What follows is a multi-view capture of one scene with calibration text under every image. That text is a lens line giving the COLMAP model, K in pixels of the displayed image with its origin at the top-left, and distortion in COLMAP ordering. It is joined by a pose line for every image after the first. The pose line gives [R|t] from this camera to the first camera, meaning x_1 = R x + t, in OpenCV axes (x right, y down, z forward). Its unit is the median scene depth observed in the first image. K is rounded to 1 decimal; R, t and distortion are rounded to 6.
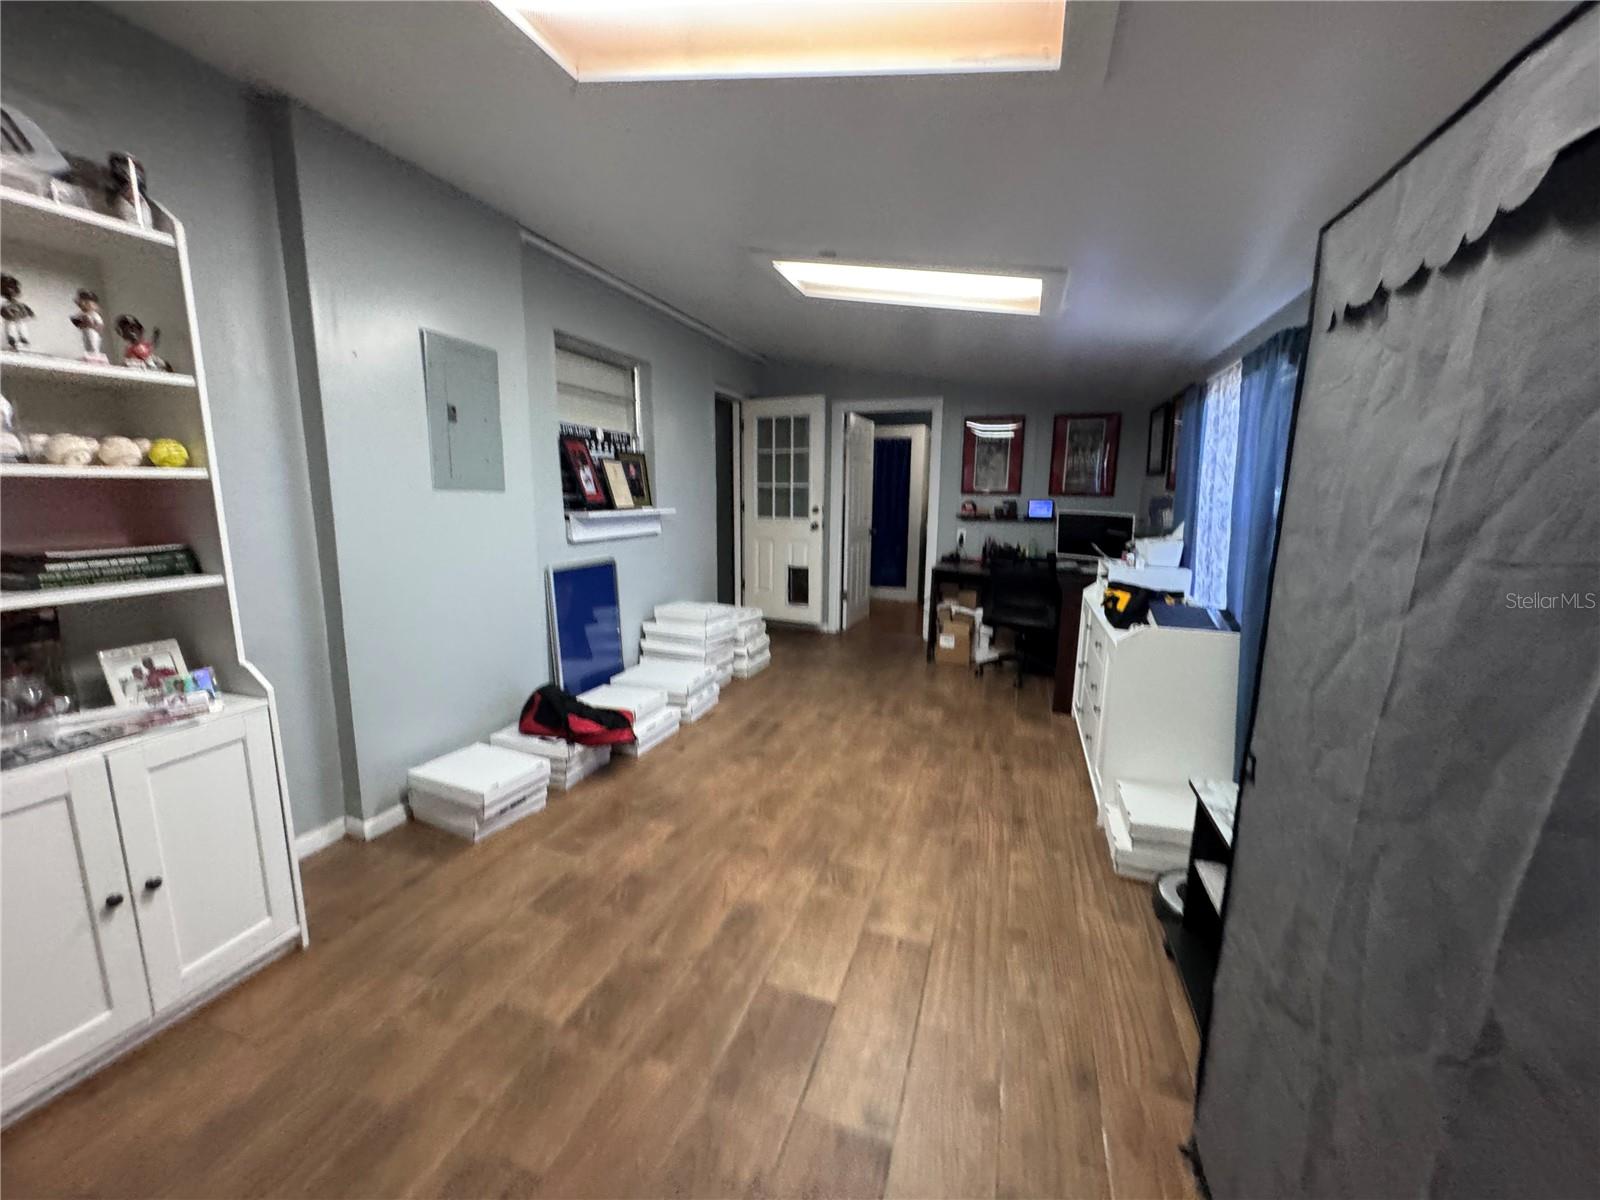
lens RADIAL K [[641.6, 0, 799.6], [0, 641.6, 600.9], [0, 0, 1]] dist [-0.003777, -0.000108]
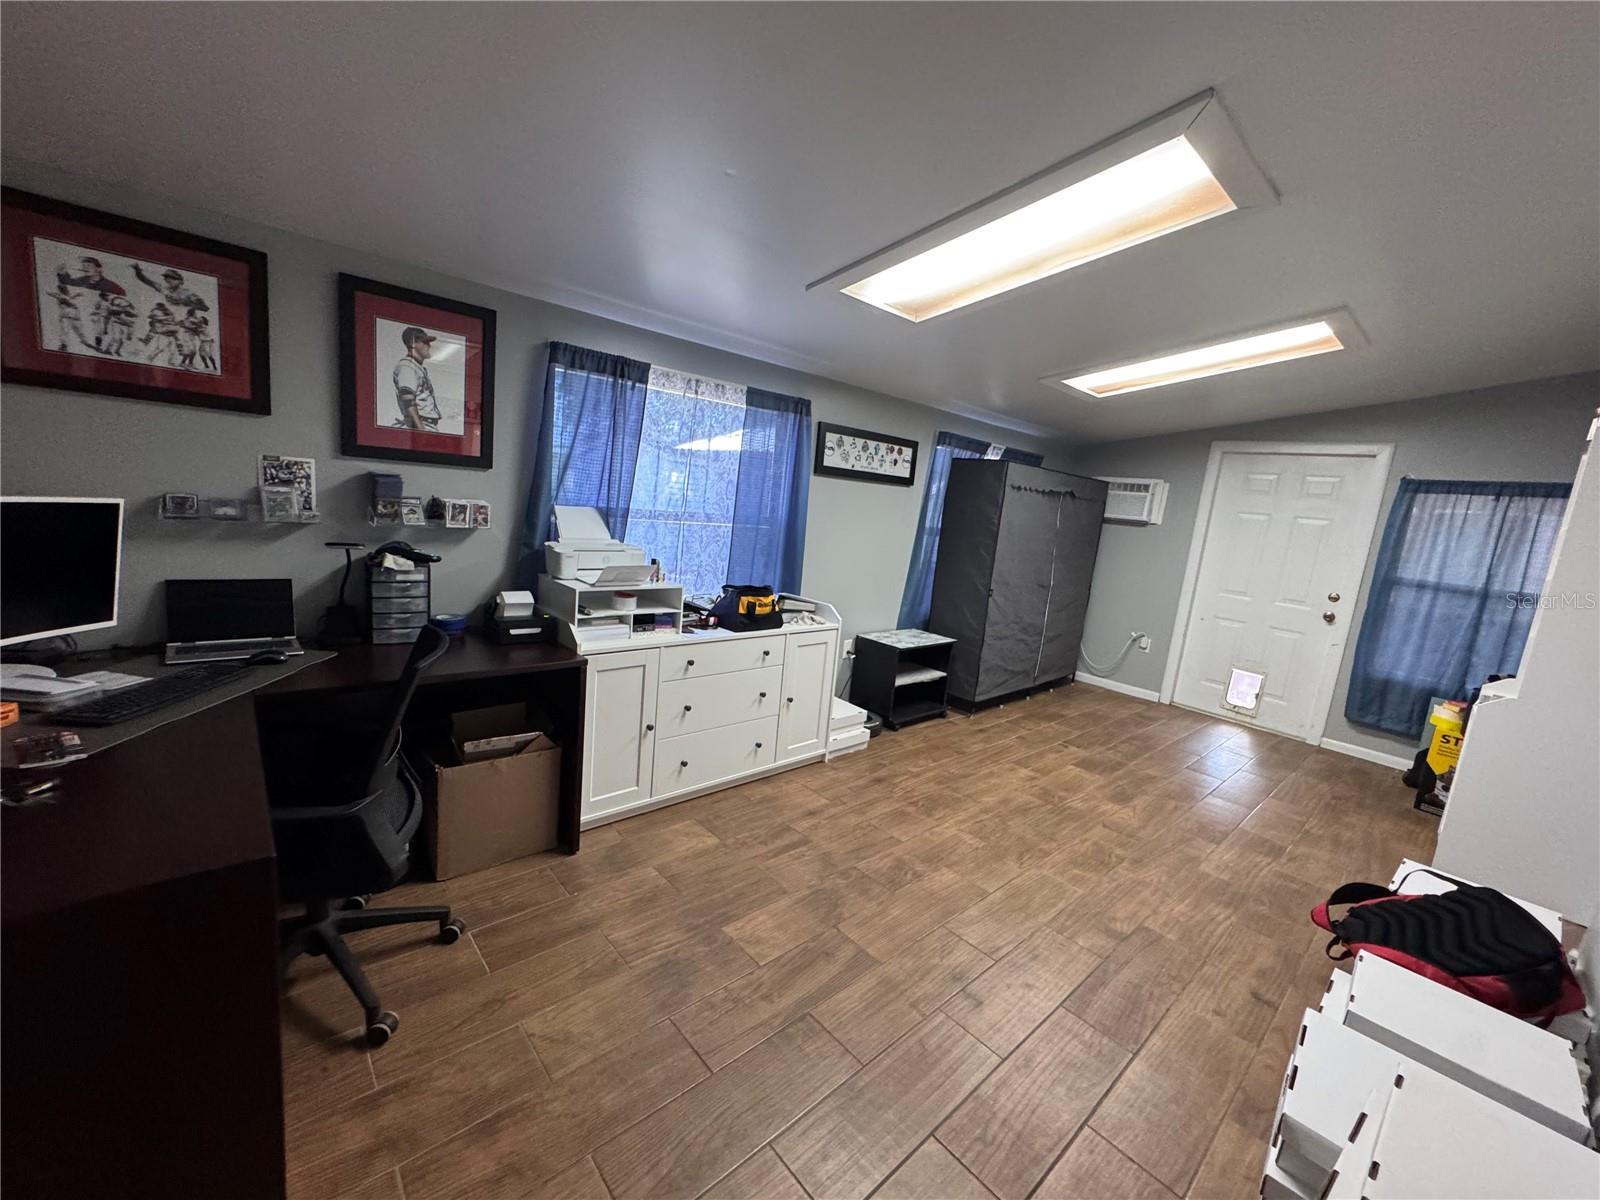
lens RADIAL K [[641.6, 0, 798.9], [0, 641.6, 598.8], [0, 0, 1]] dist [-0.003777, -0.000108]
pose [[-0.870231, -0.169216, 0.462670, -0.033878], [-0.020778, 0.950929, 0.308710, -0.366114], [-0.492205, 0.259036, -0.831044, 2.012239]]
